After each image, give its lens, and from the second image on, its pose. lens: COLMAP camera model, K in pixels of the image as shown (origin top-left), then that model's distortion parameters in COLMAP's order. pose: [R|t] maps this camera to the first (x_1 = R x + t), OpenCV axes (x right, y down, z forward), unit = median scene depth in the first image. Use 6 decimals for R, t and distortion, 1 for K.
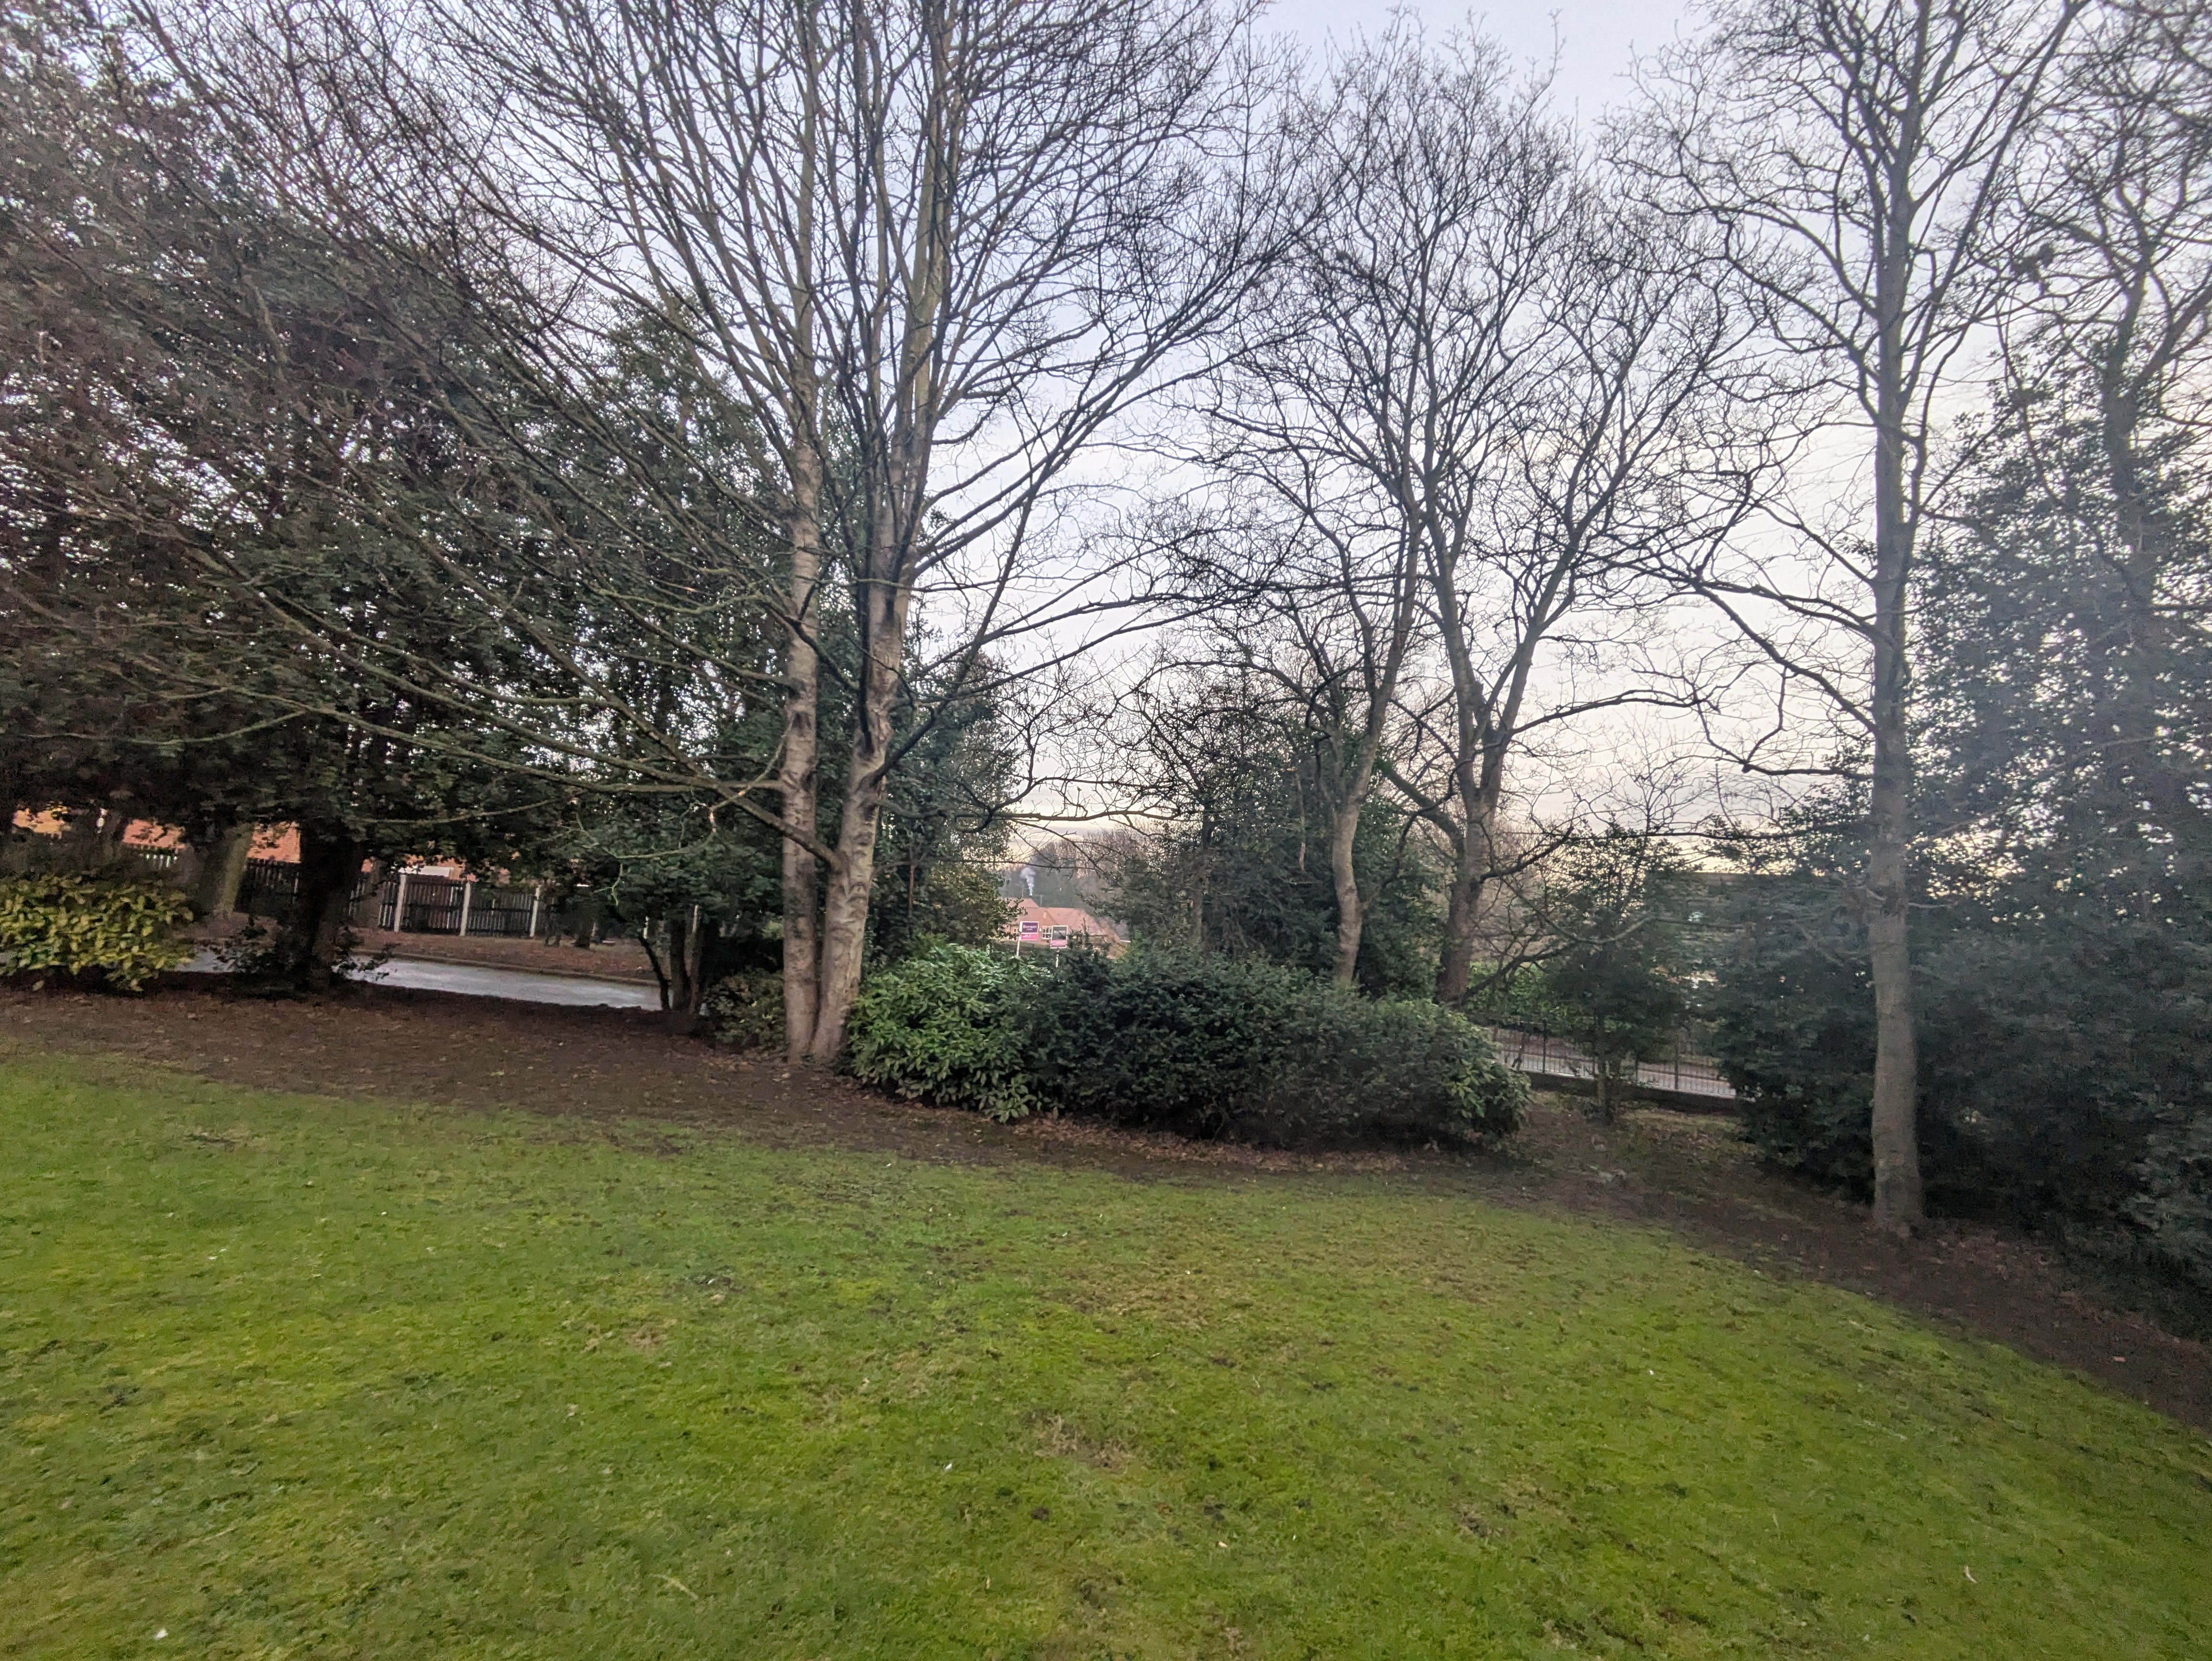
lens RADIAL K [[874.0, 0, 1106.0], [0, 874.0, 830.5], [0, 0, 1]] dist [0.050044, -0.000209]
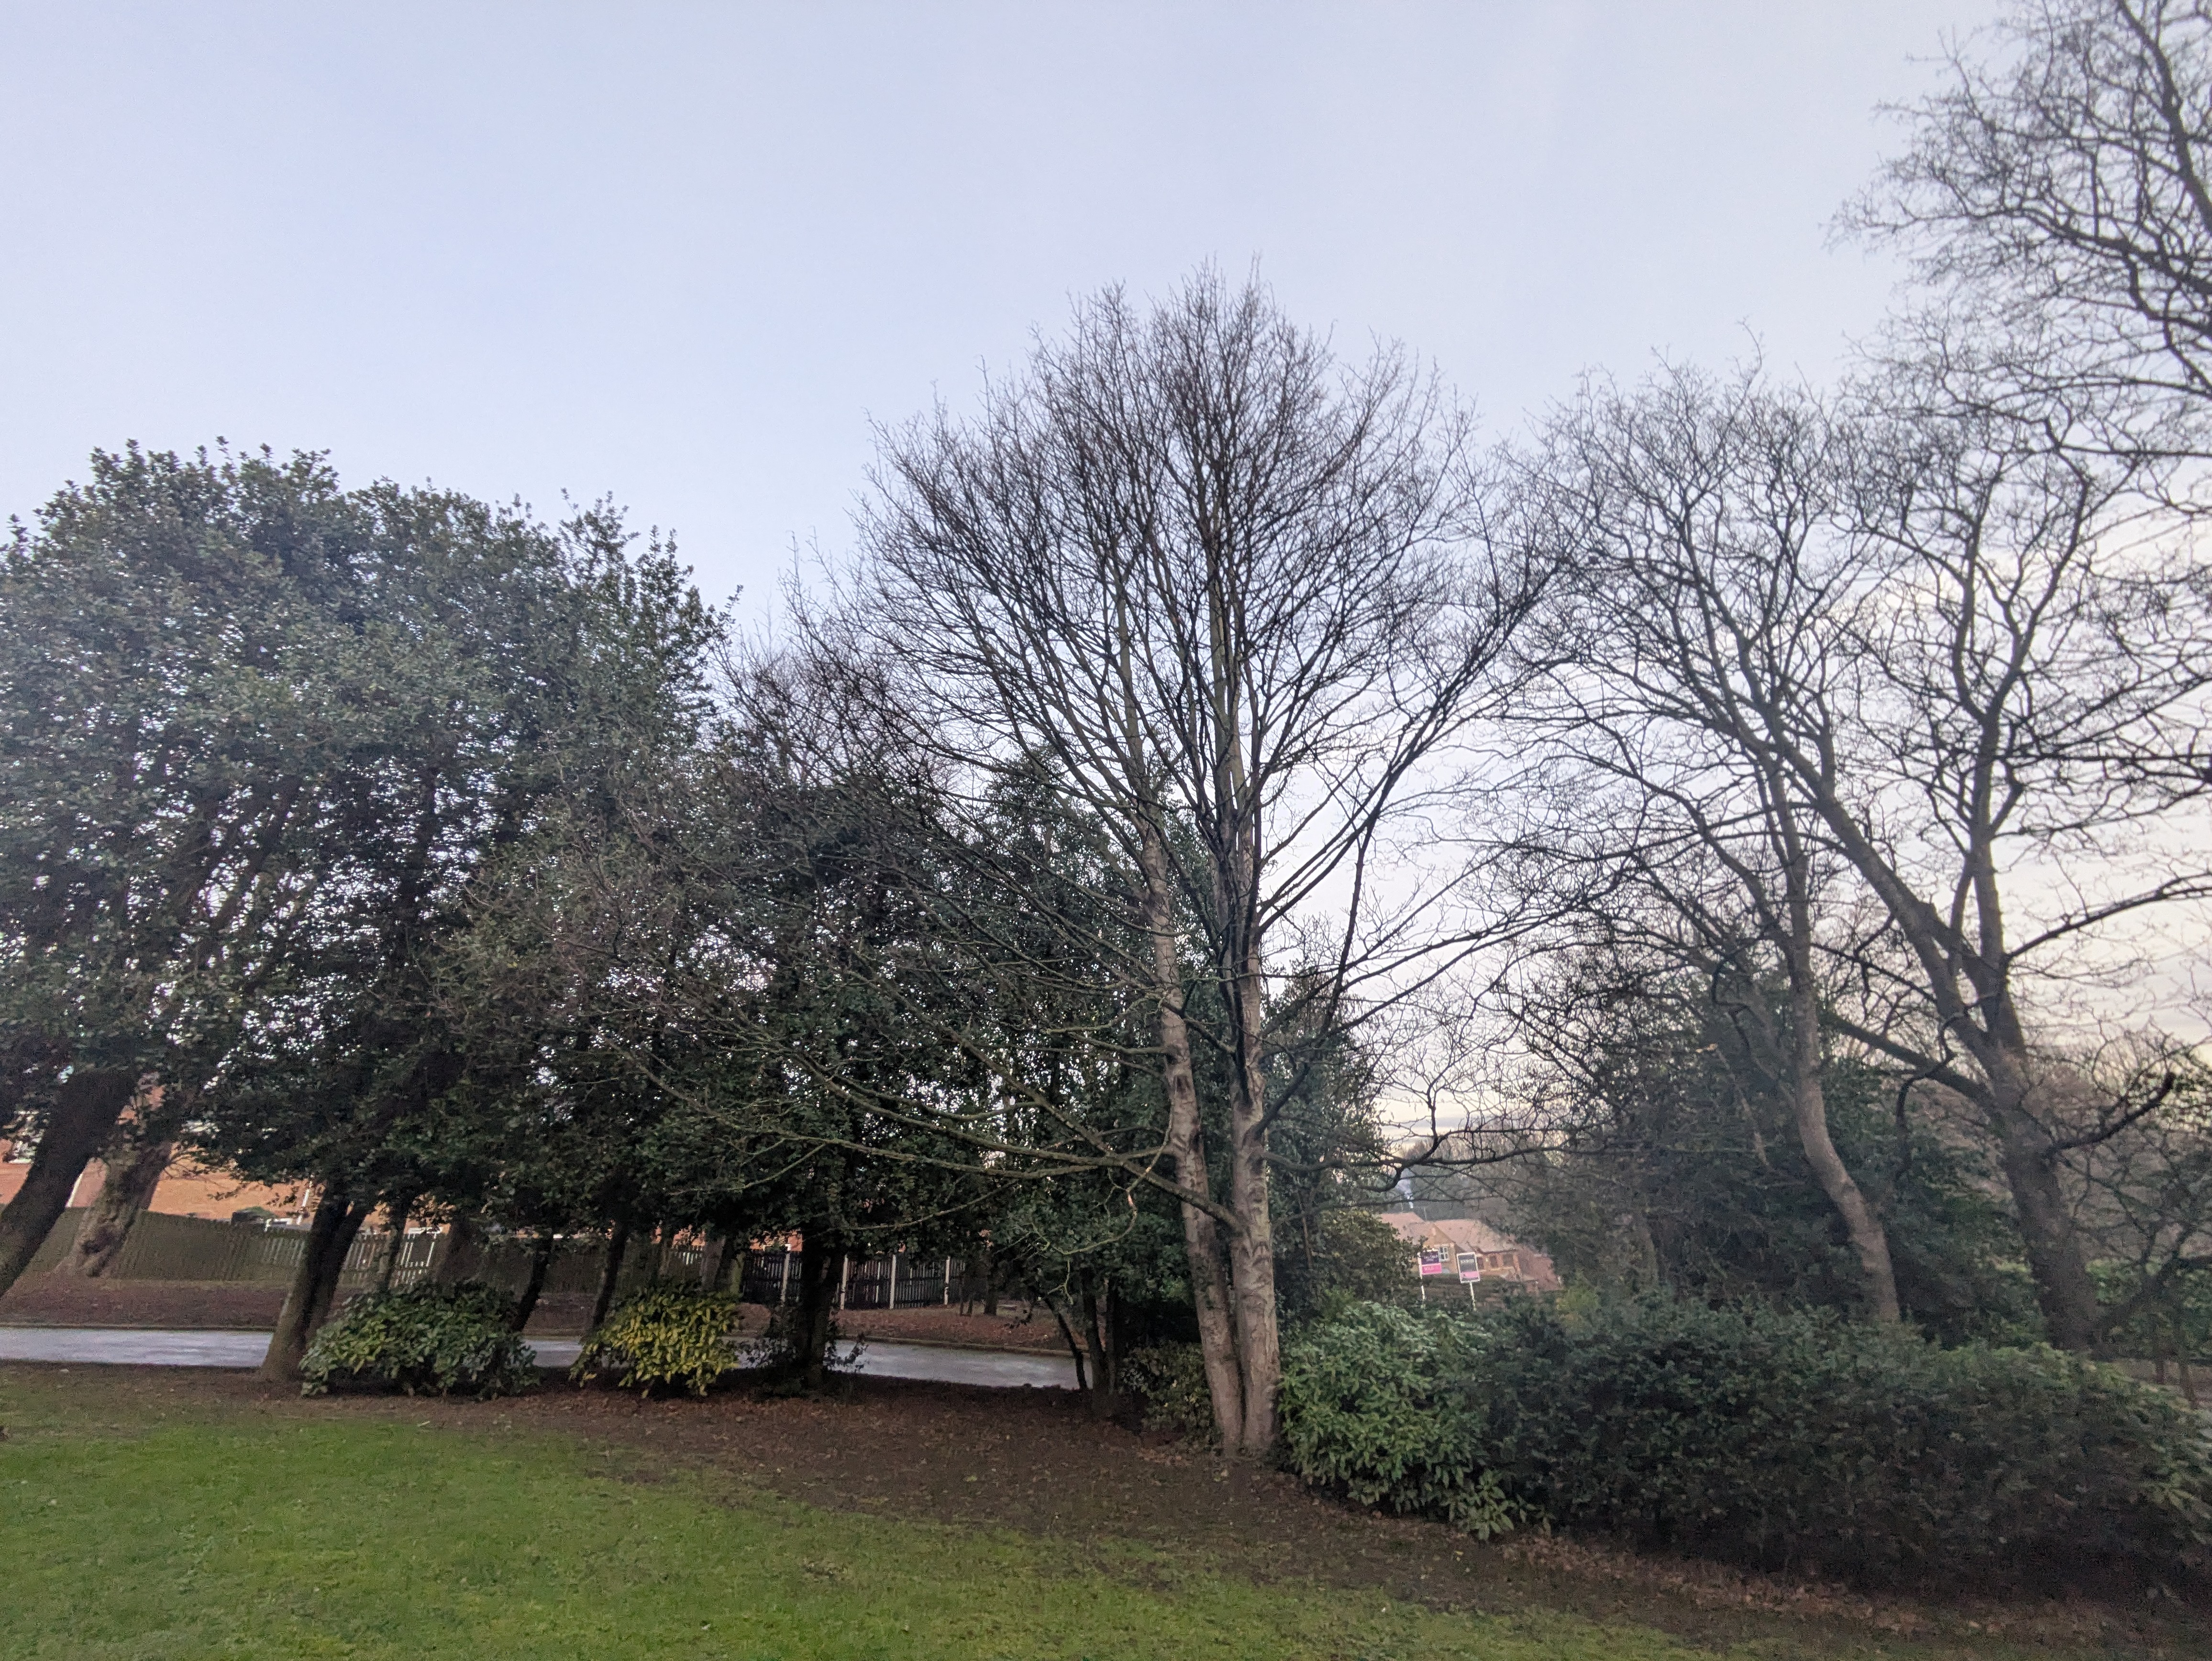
lens RADIAL K [[906.0, 0, 1106.0], [0, 906.0, 830.5], [0, 0, 1]] dist [0.025323, 0.008903]
pose [[0.928741, -0.229960, -0.290789, -0.035327], [0.132831, 0.938706, -0.318098, -0.069424], [0.346115, 0.256805, 0.902361, -0.103372]]
